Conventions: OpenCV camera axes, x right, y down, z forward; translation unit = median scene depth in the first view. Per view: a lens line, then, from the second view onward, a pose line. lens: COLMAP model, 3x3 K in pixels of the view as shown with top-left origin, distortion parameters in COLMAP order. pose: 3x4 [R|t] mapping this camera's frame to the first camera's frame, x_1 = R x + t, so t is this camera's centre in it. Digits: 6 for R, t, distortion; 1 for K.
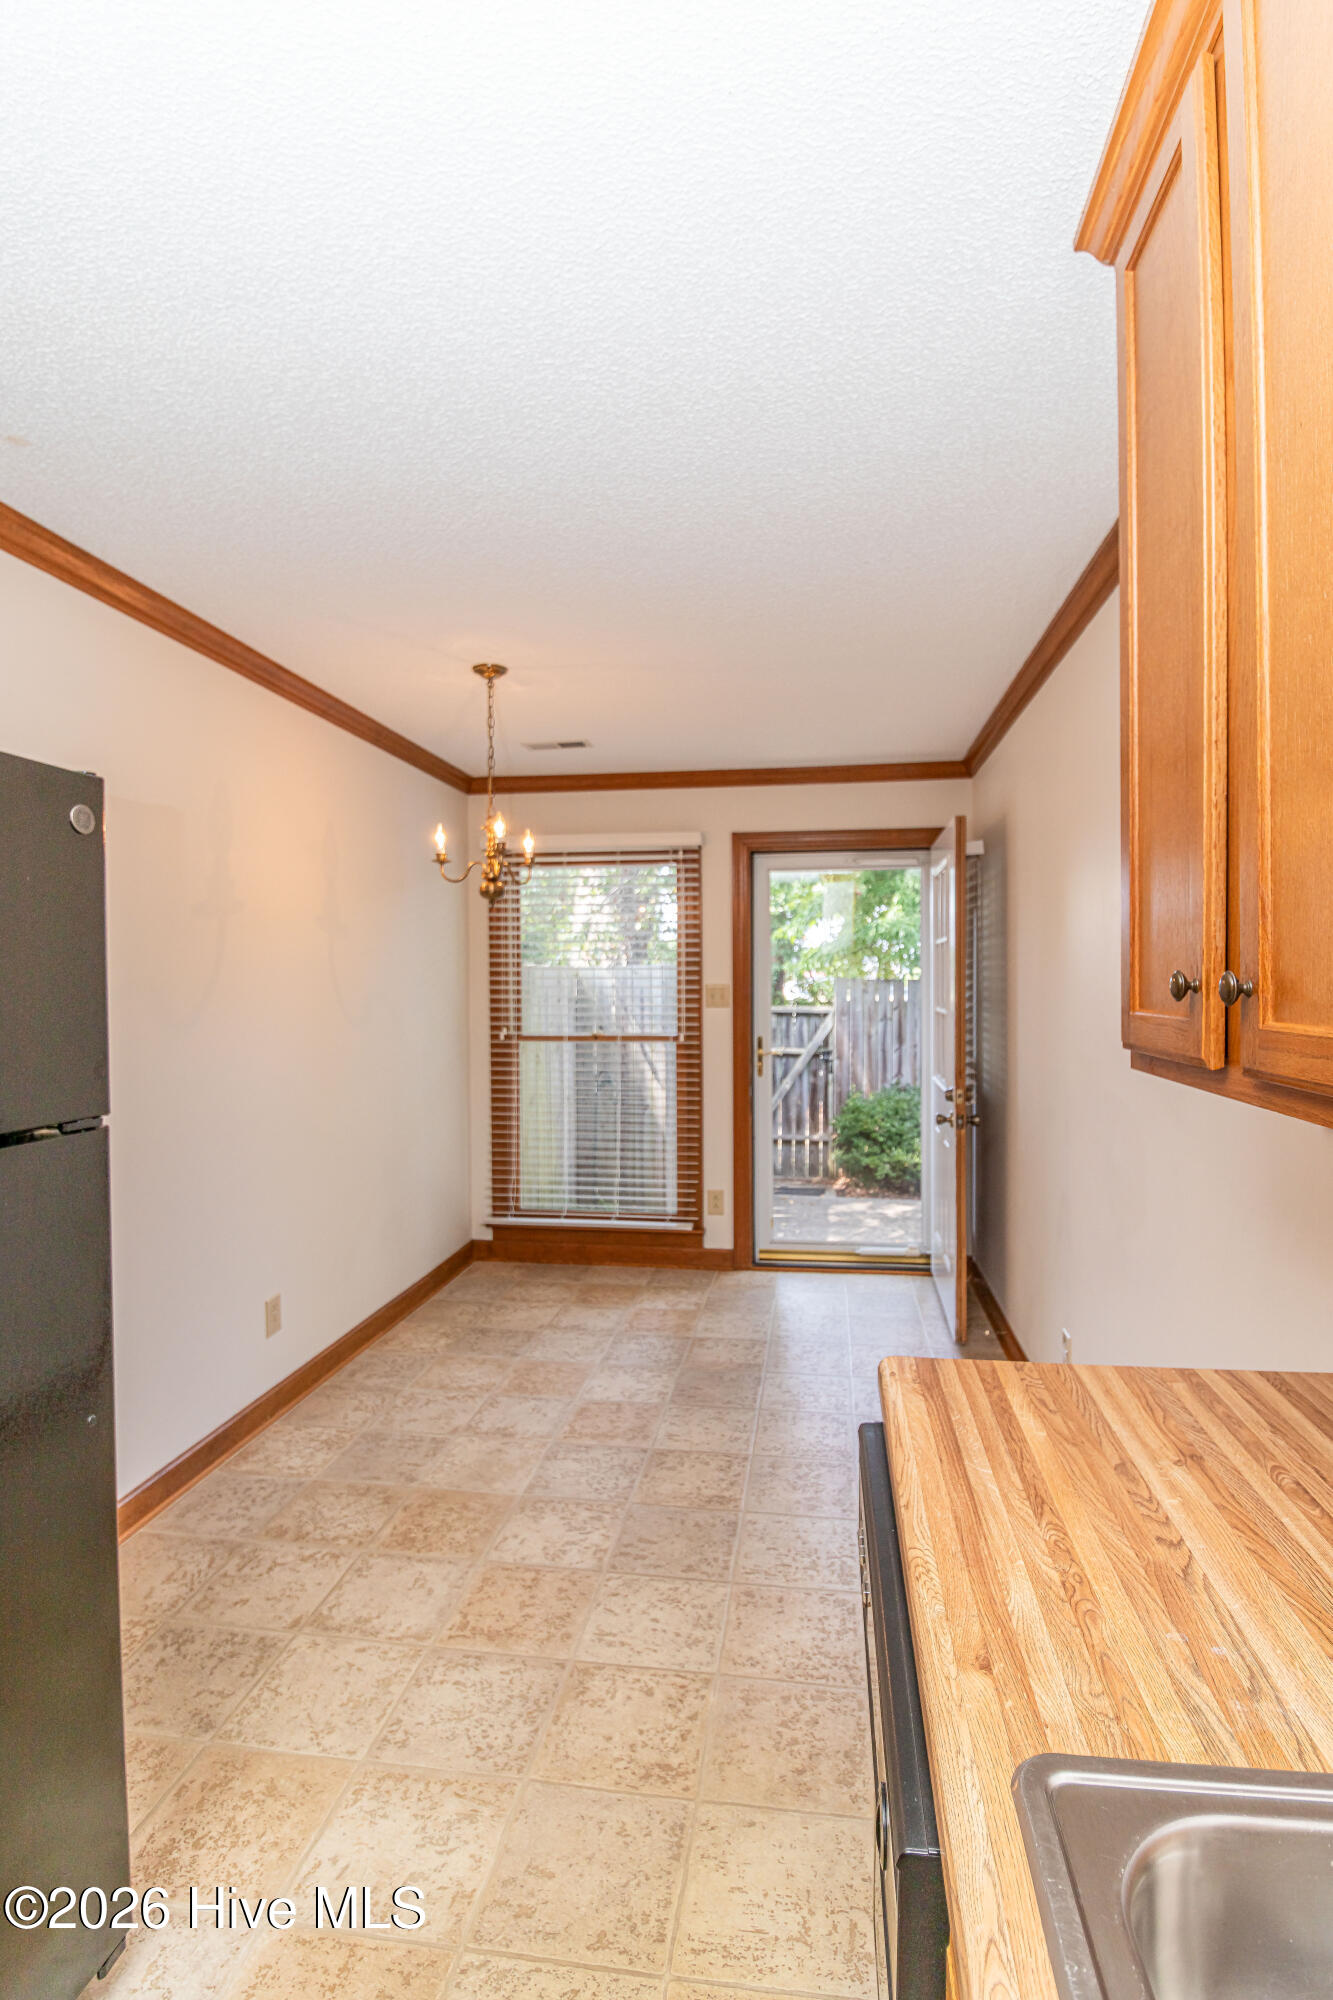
lens RADIAL K [[950.9, 0, 705.4], [0, 950.9, 989.4], [0, 0, 1]] dist [-0.006895, -0.006245]
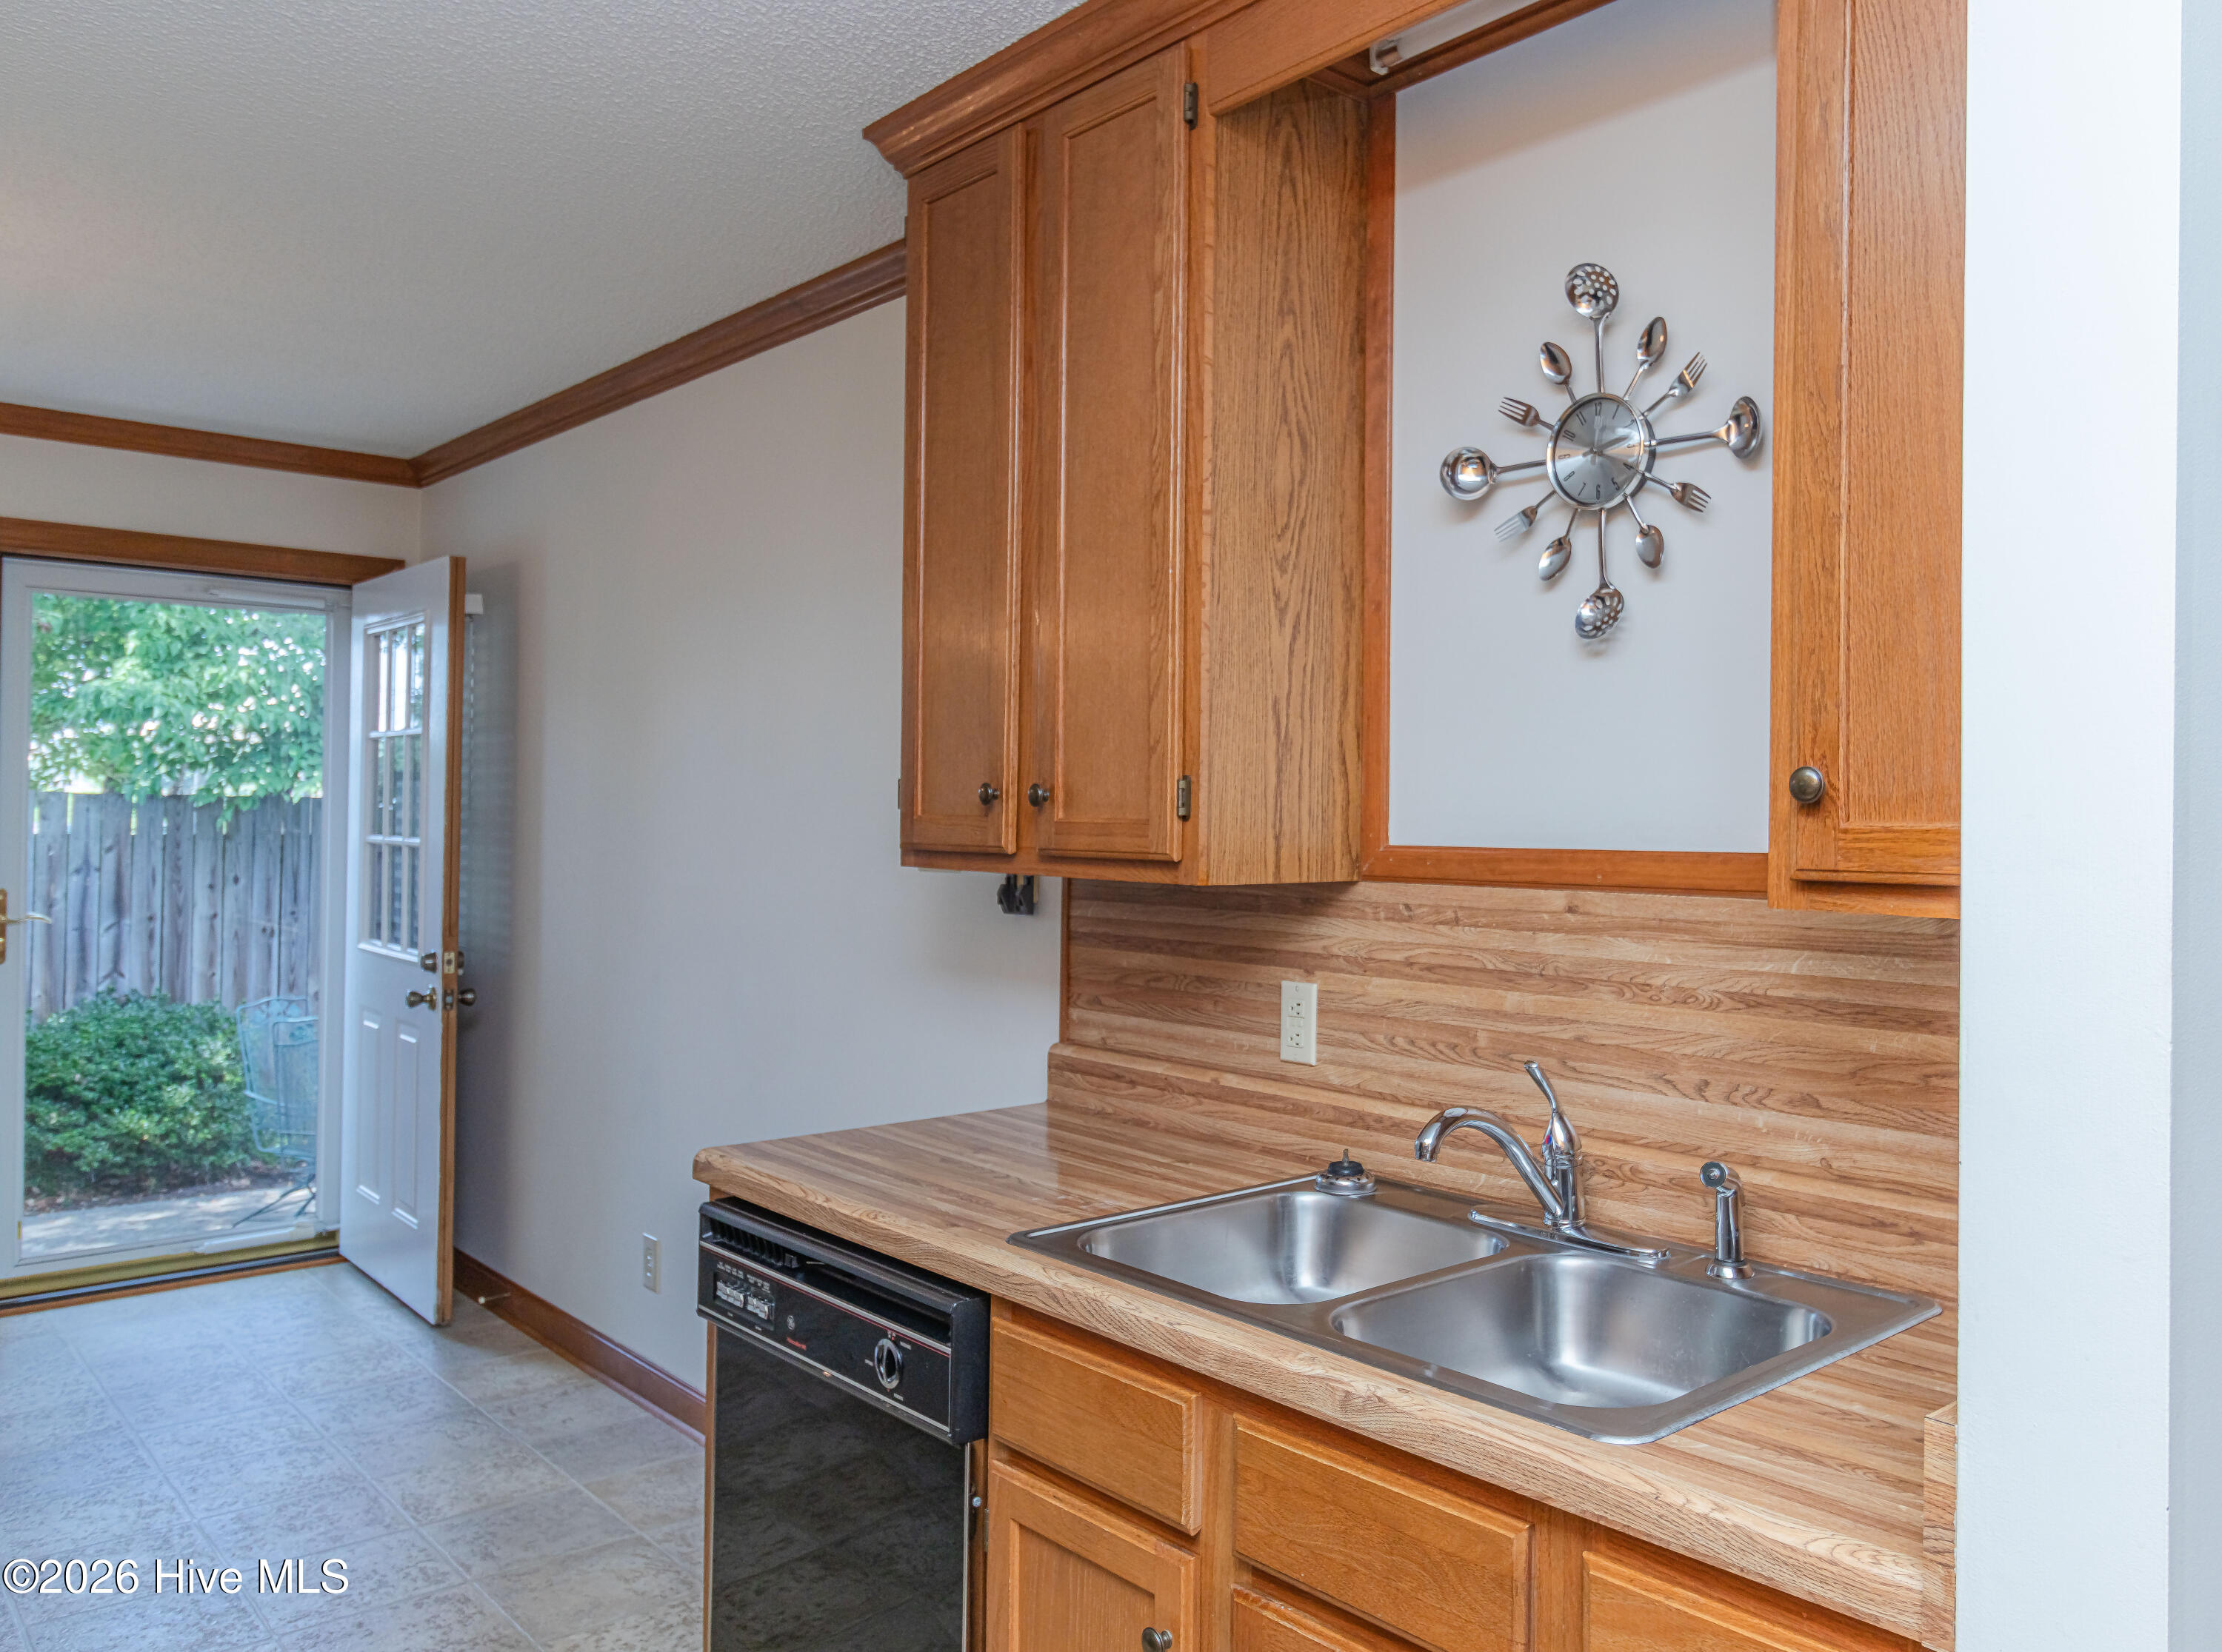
lens RADIAL K [[1692.3, 0, 1216.5], [0, 1692.3, 796.6], [0, 0, 1]] dist [0.005281, 0.003386]
pose [[0.654442, 0.019705, 0.755855, -0.232597], [-0.007754, 0.999783, -0.019350, 0.009284], [-0.756072, 0.006802, 0.654453, -0.174782]]
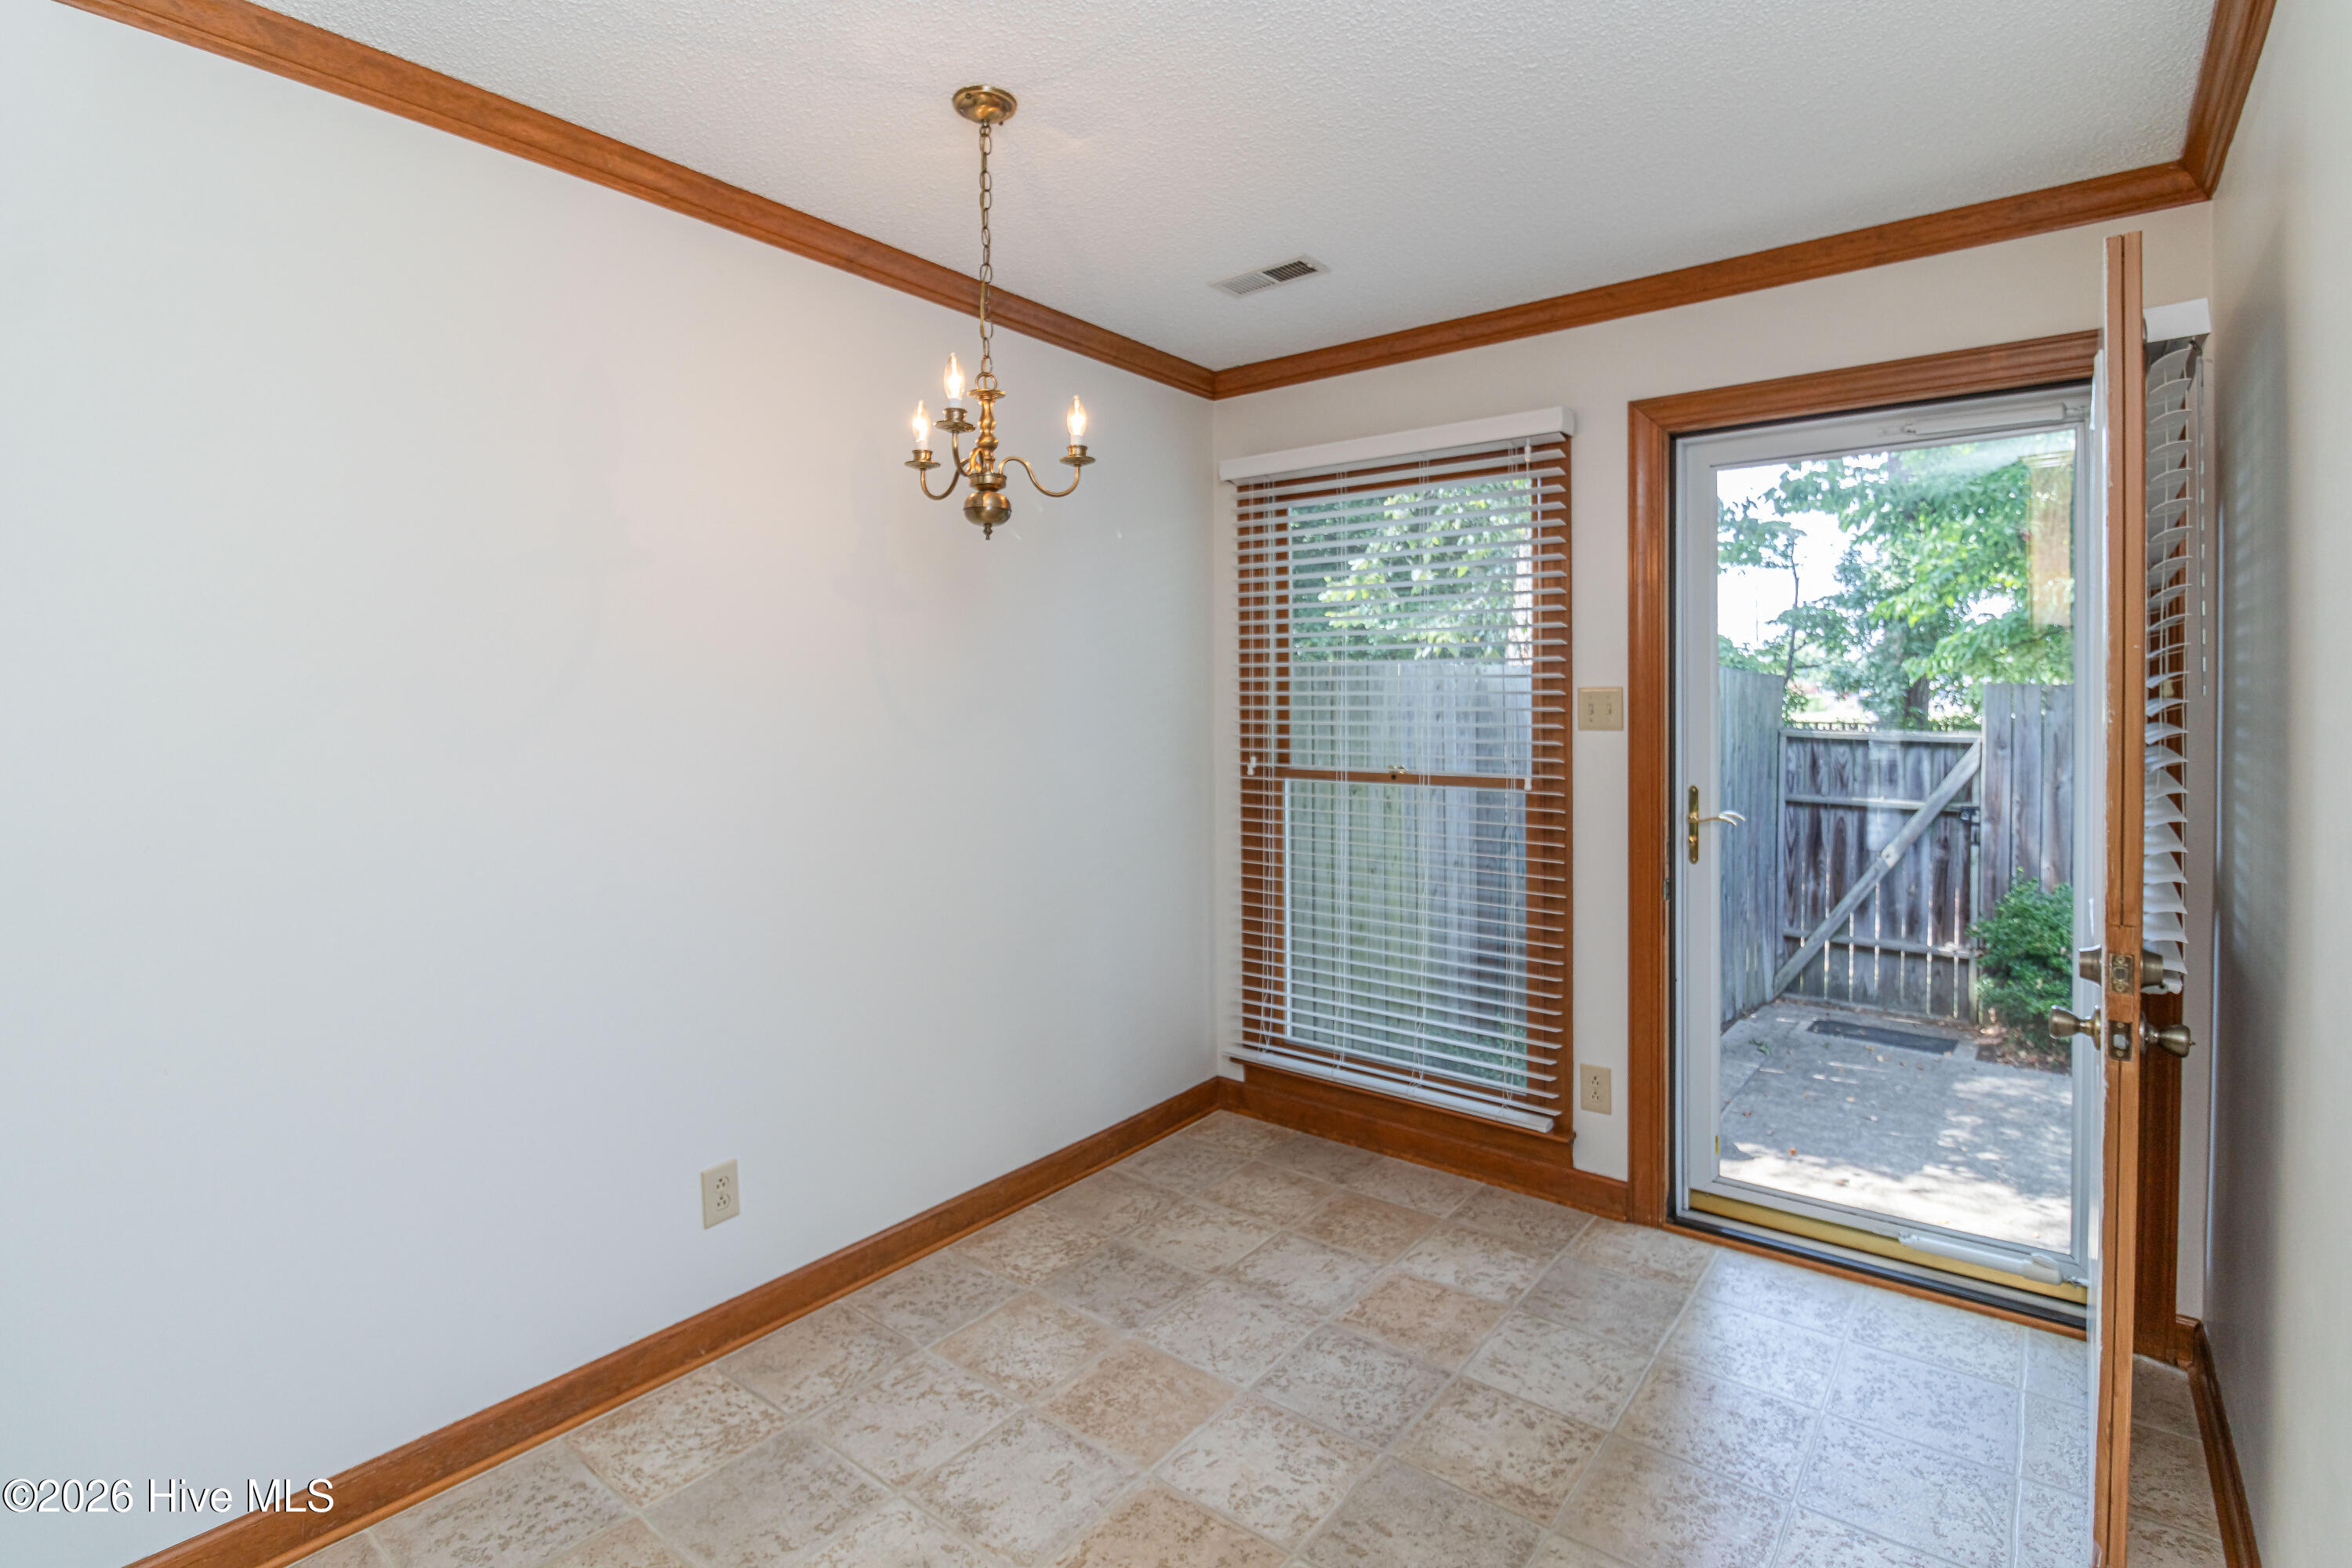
lens RADIAL K [[1118.2, 0, 1190.9], [0, 1118.2, 707.0], [0, 0, 1]] dist [-0.006895, -0.006245]
pose [[0.860998, 0.006169, -0.508571, 0.134679], [-0.004832, 0.999981, 0.003950, 0.004655], [0.508585, -0.000943, 0.861011, 0.334778]]
